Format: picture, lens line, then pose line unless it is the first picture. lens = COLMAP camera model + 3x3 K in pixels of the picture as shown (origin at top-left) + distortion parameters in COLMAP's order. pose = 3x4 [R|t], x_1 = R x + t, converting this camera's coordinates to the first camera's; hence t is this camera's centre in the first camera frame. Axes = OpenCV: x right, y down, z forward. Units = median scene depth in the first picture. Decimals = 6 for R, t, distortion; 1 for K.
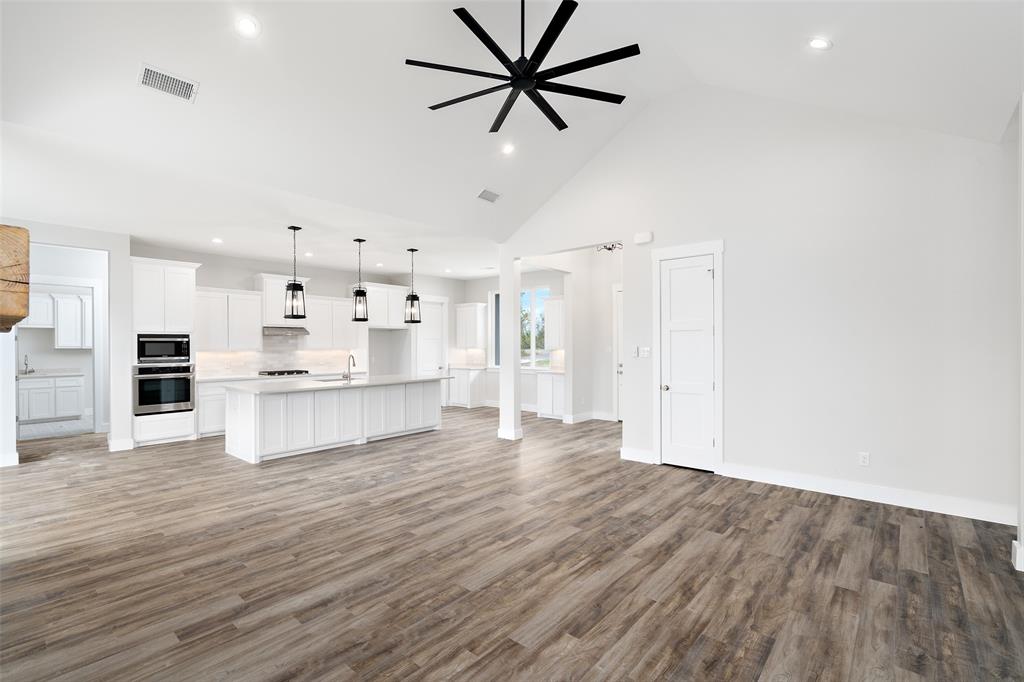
lens RADIAL K [[471.4, 0, 513.7], [0, 471.4, 344.7], [0, 0, 1]] dist [-0.002879, 0.000150]
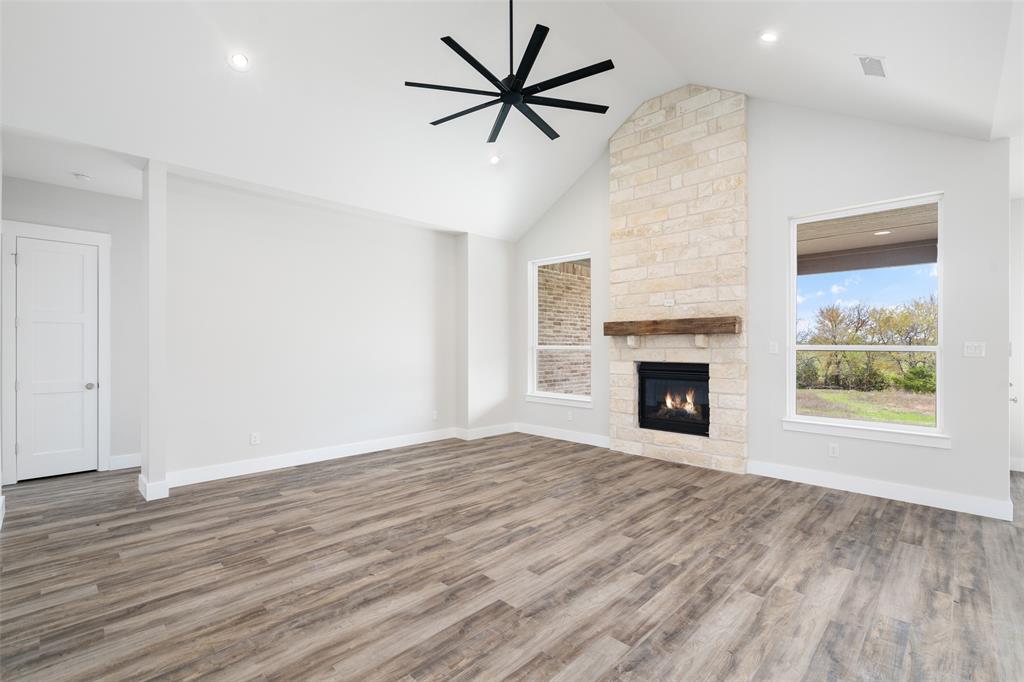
lens RADIAL K [[471.4, 0, 512.3], [0, 471.4, 344.2], [0, 0, 1]] dist [-0.002879, 0.000150]
pose [[-0.997970, 0.003201, 0.063610, -0.049539], [0.002753, 0.999971, -0.007135, 0.028487], [-0.063631, -0.006946, -0.997949, 2.052809]]
